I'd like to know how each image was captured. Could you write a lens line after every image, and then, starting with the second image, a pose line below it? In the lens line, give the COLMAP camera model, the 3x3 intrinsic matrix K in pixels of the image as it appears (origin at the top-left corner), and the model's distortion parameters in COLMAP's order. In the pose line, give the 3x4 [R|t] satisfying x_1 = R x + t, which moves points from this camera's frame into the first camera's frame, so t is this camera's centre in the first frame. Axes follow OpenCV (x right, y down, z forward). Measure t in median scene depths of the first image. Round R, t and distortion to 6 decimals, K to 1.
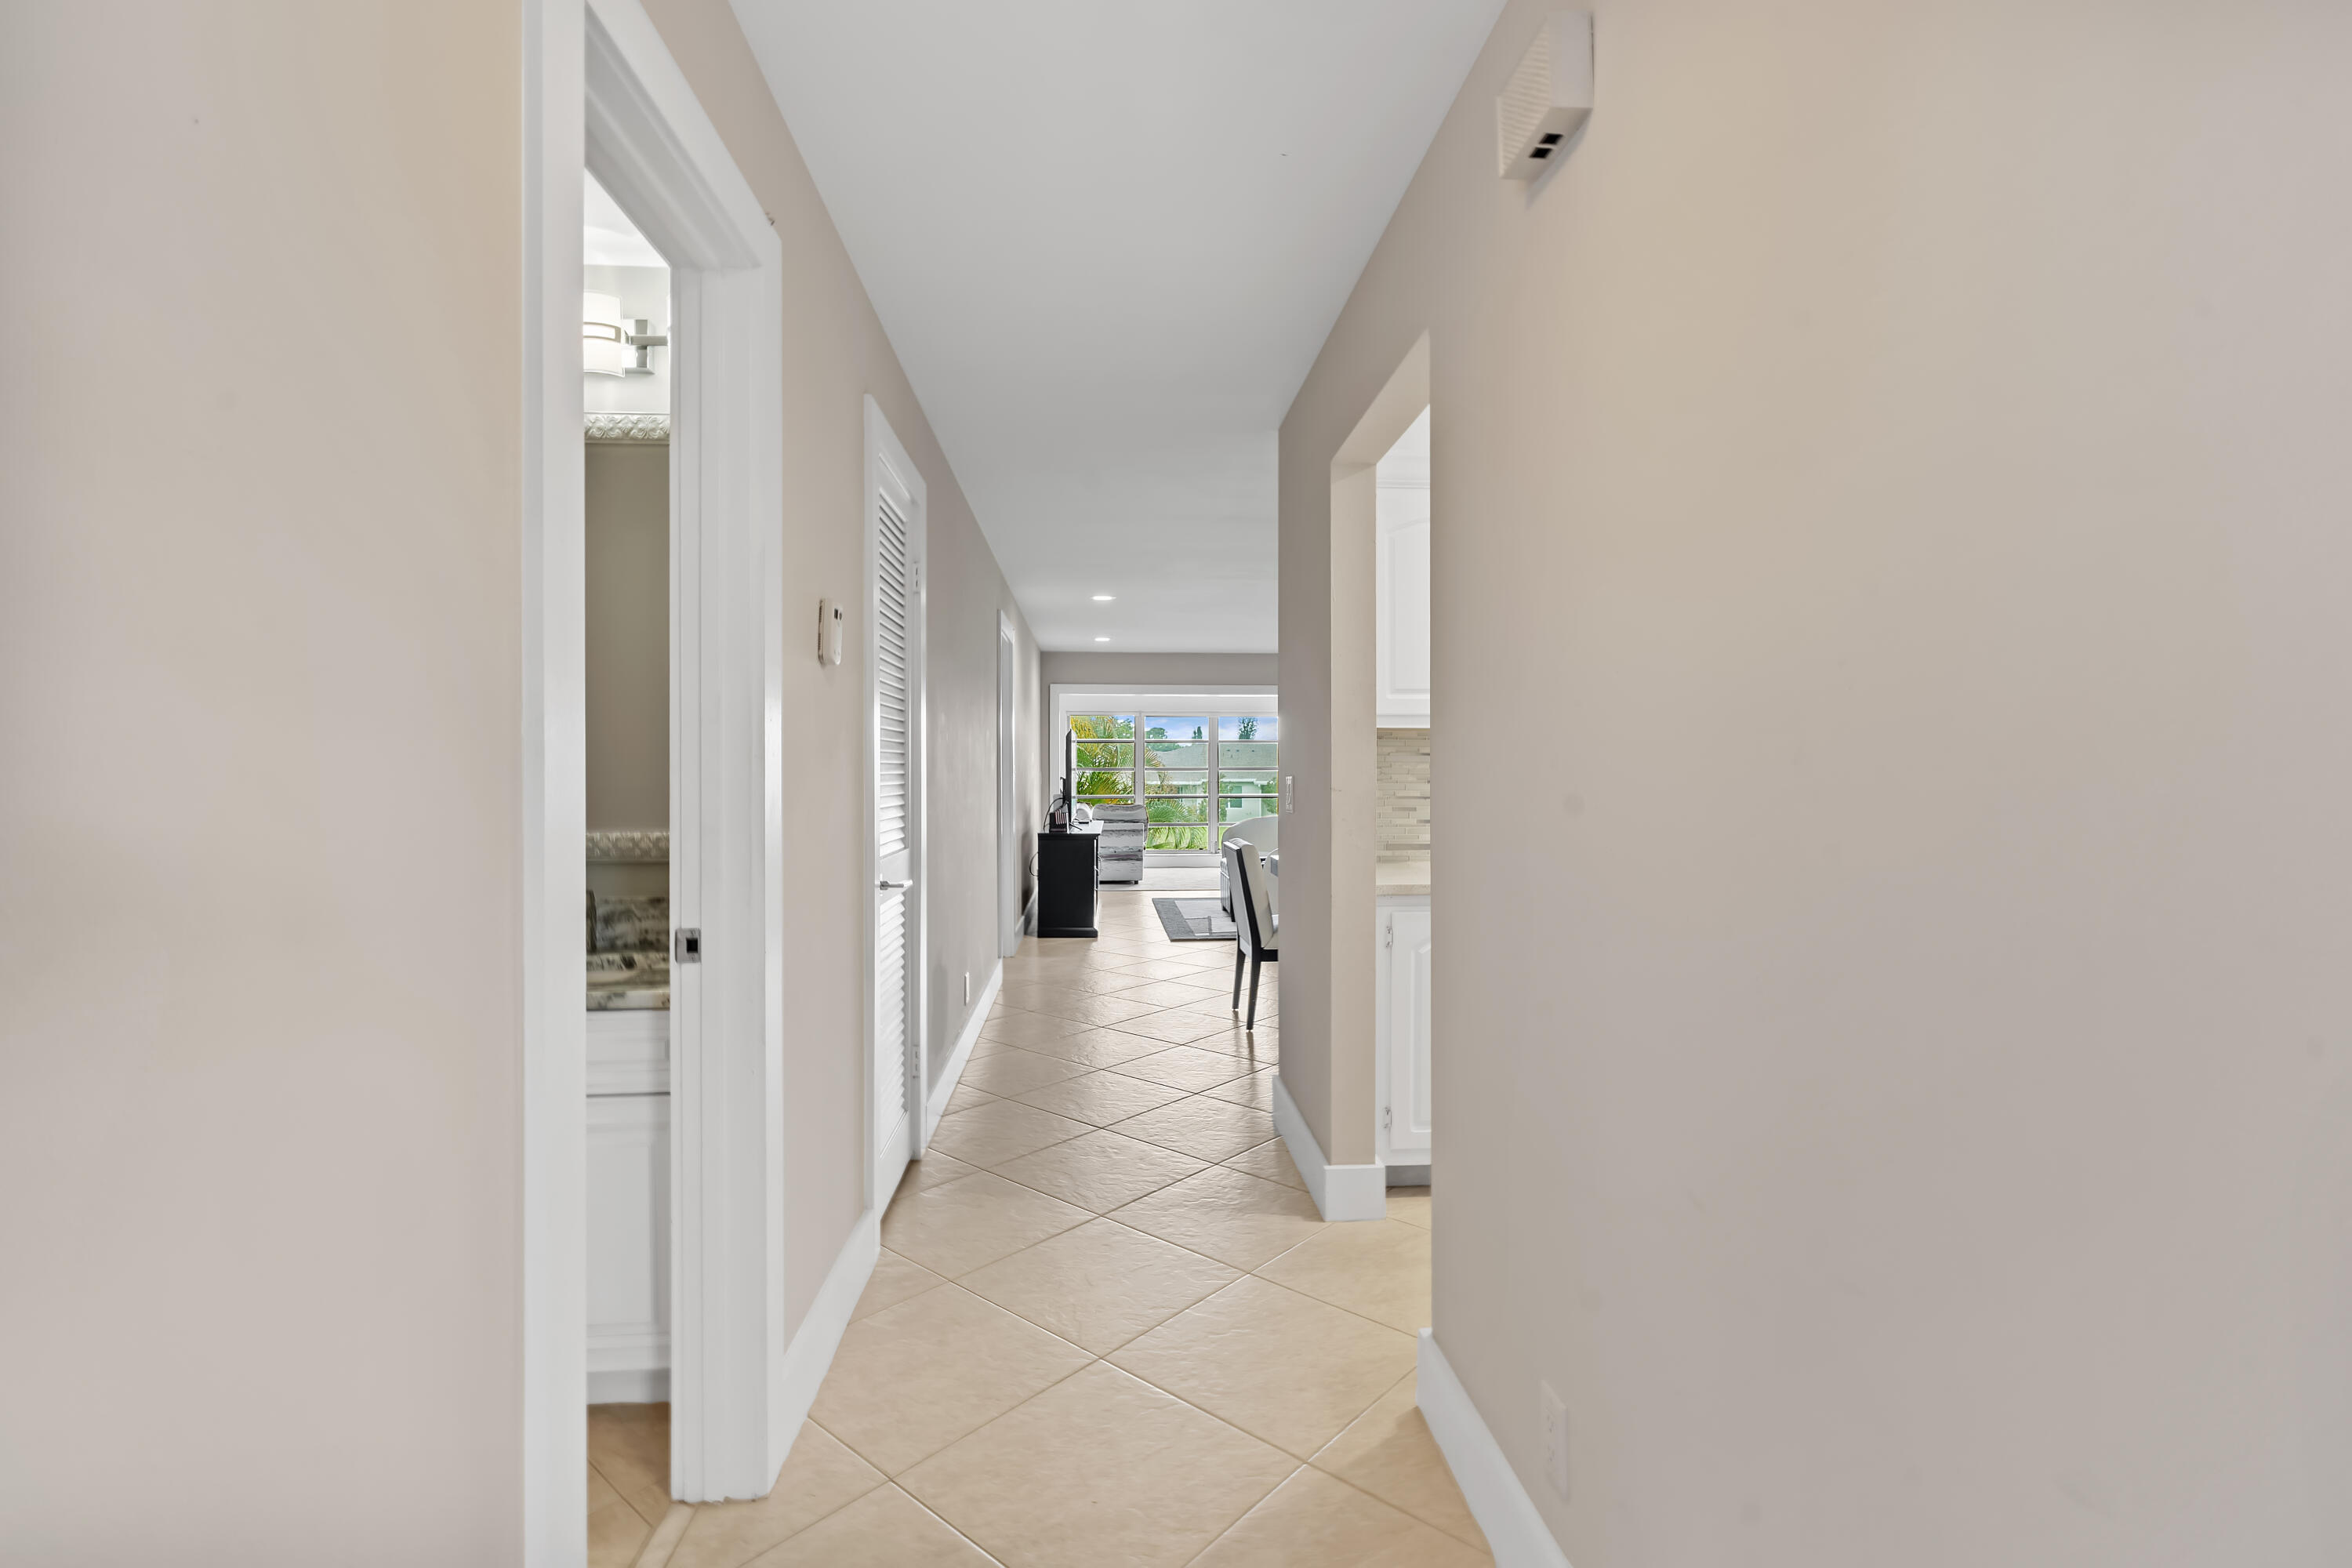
lens RADIAL K [[1041.4, 0, 1180.7], [0, 1041.4, 774.0], [0, 0, 1]] dist [-0.008419, 0.001127]
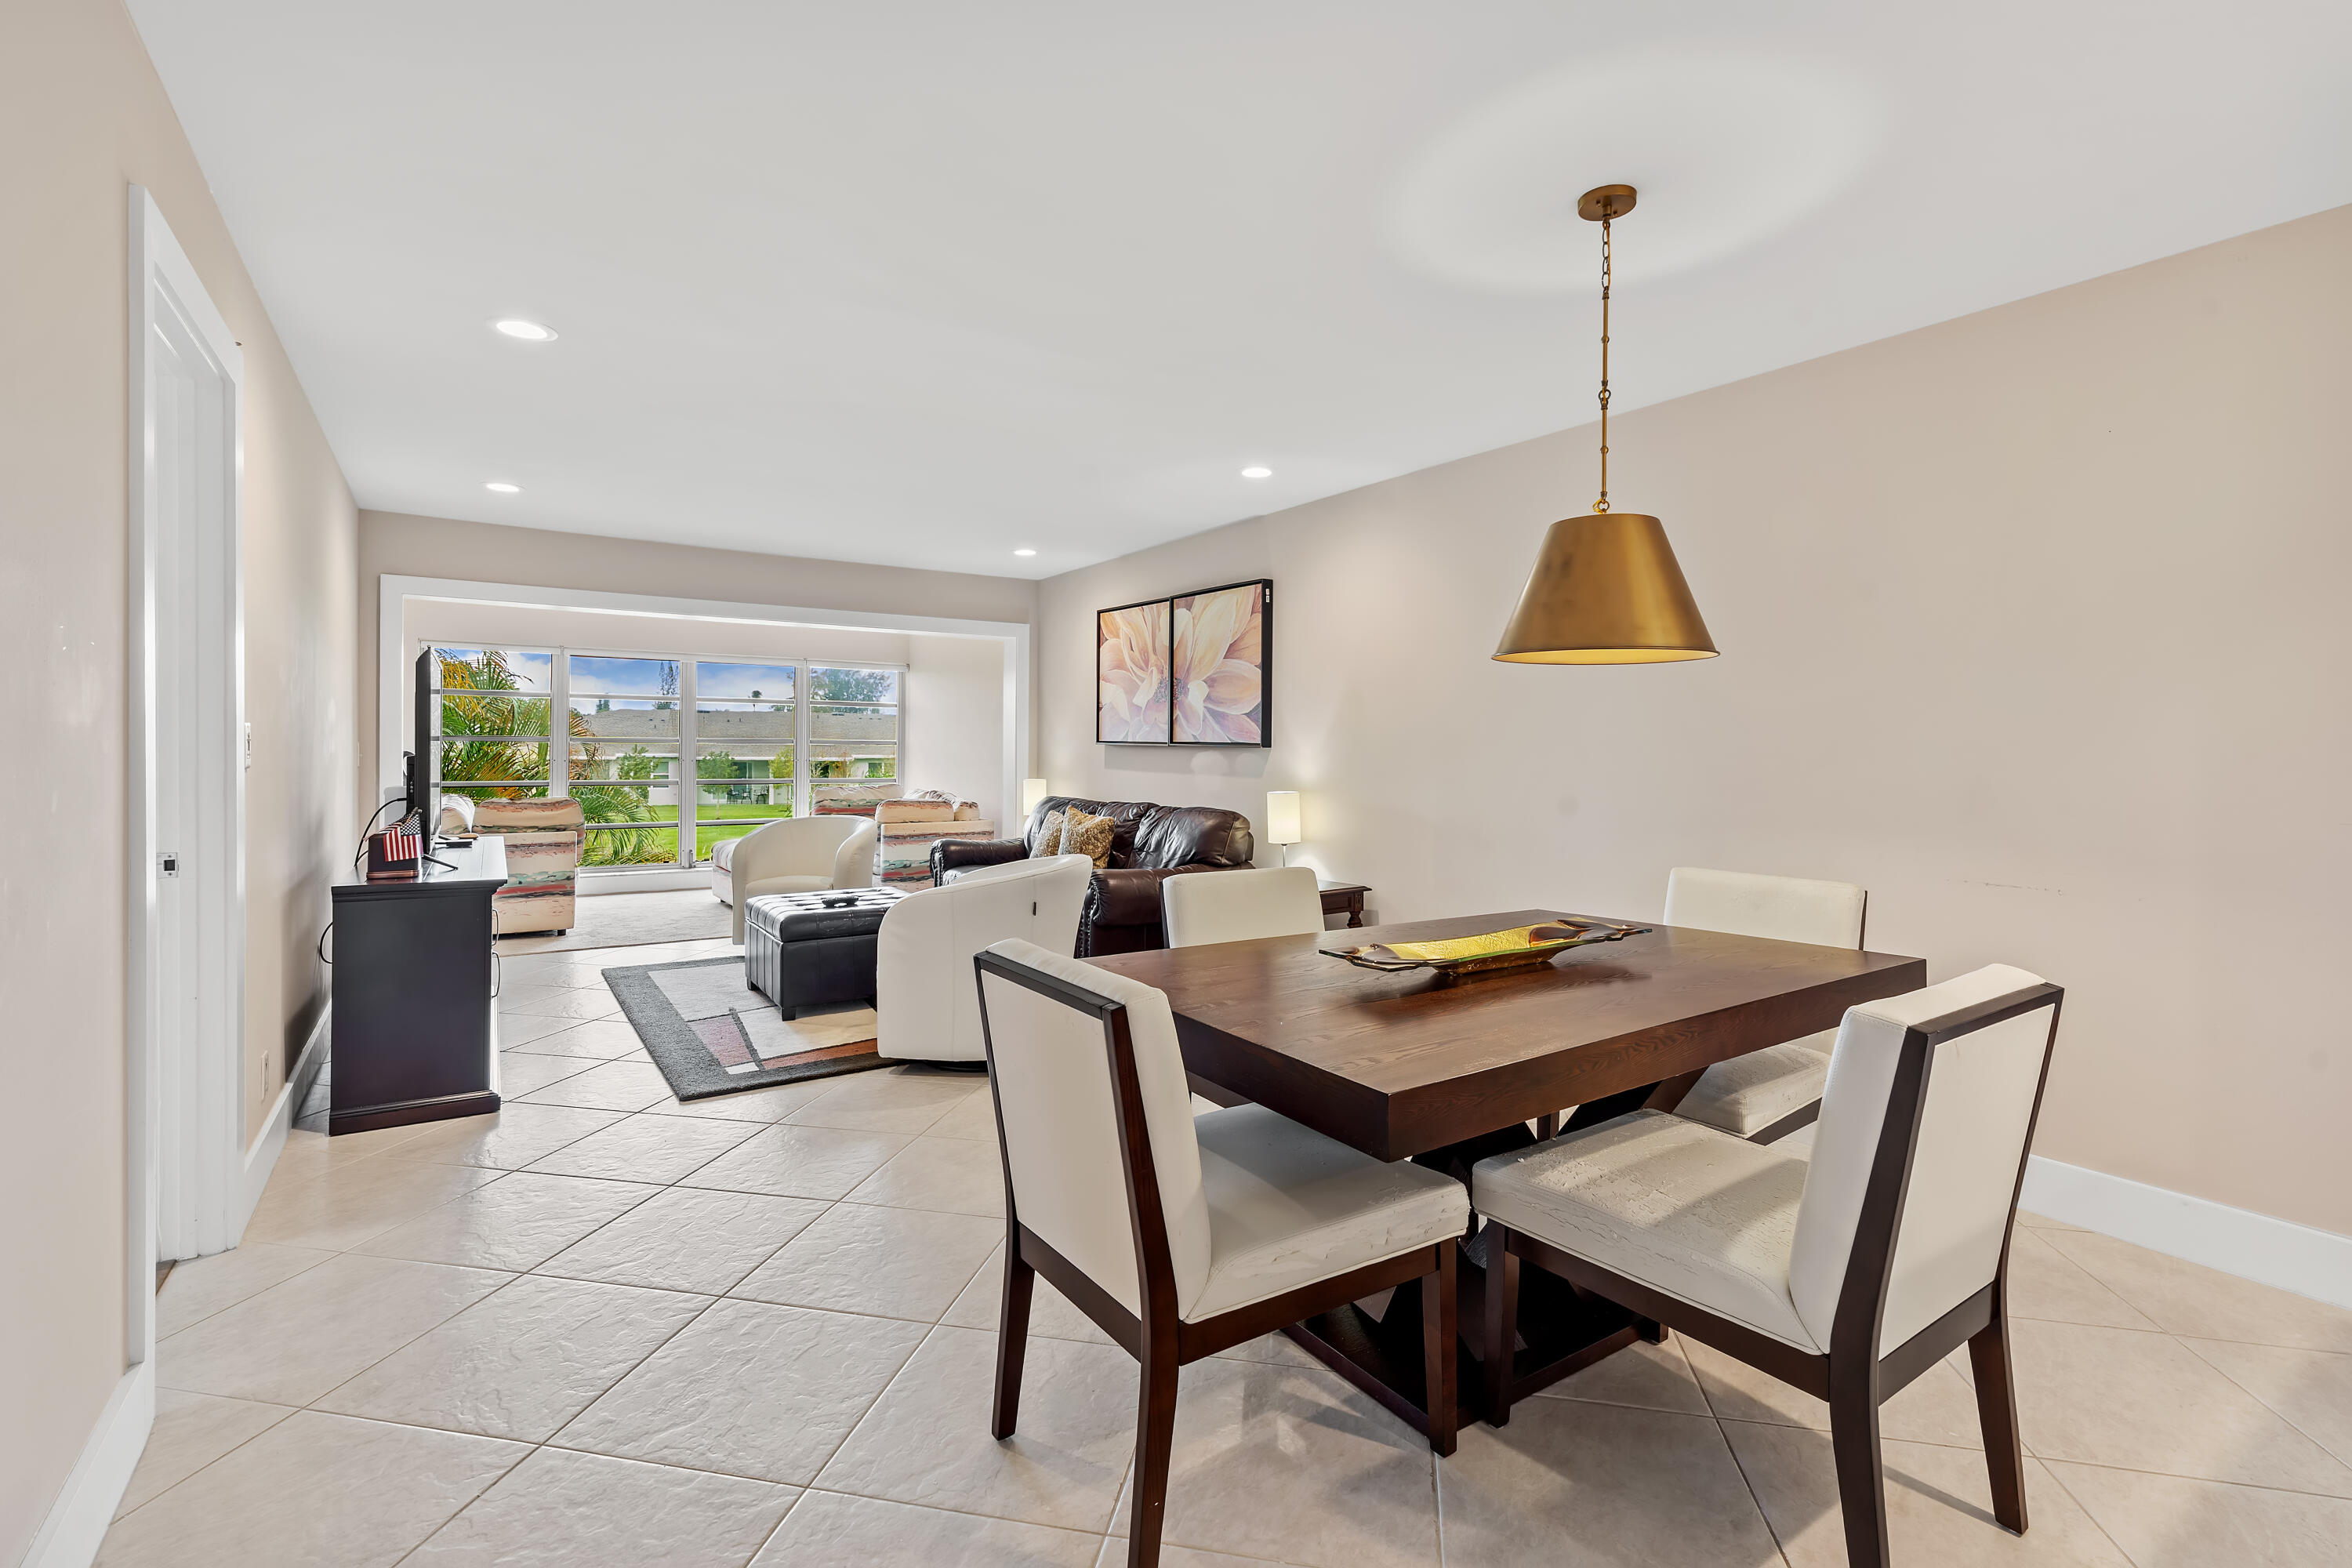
lens RADIAL K [[1041.4, 0, 1156.8], [0, 1041.4, 753.1], [0, 0, 1]] dist [-0.008419, 0.001127]
pose [[0.874160, 0.008023, 0.485572, -0.040838], [-0.009215, 0.999958, 0.000068, -0.000089], [-0.485550, -0.004534, 0.874197, 0.386984]]
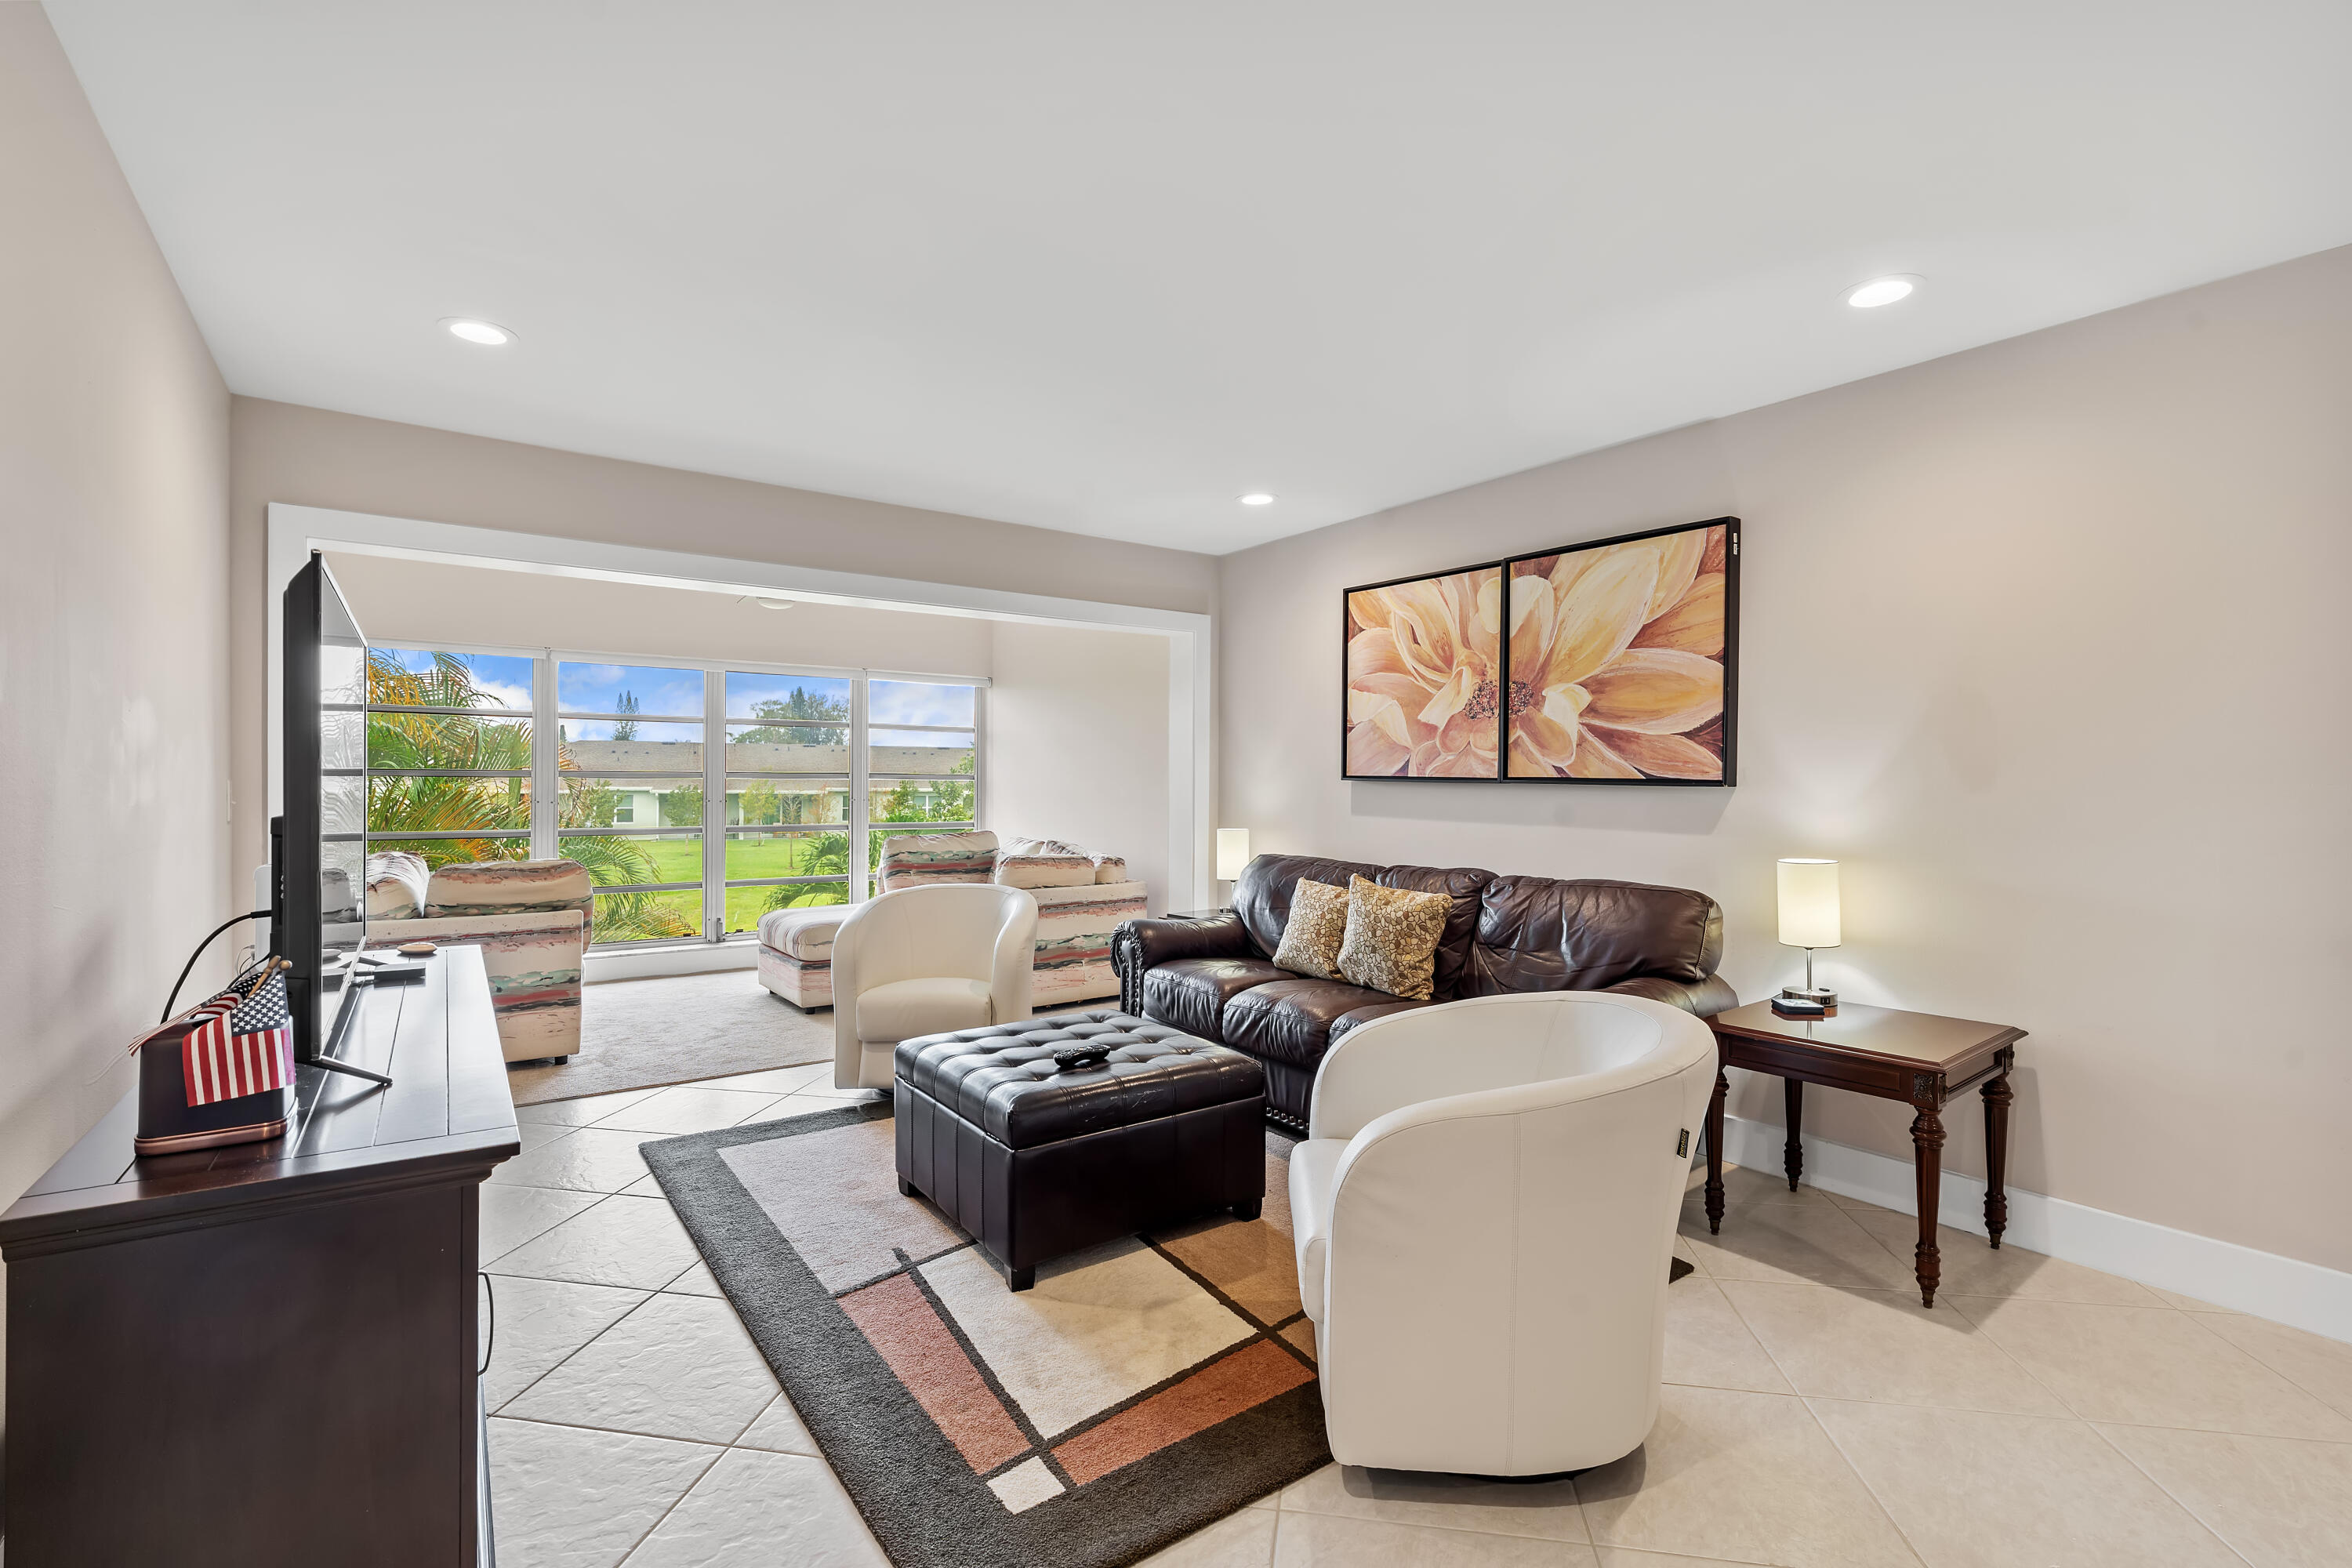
lens RADIAL K [[1041.4, 0, 1165.0], [0, 1041.4, 786.6], [0, 0, 1]] dist [-0.008419, 0.001127]
pose [[0.855227, 0.006625, 0.518211, -0.061575], [-0.008032, 0.999968, 0.000472, -0.002388], [-0.518191, -0.004566, 0.855253, 0.651794]]
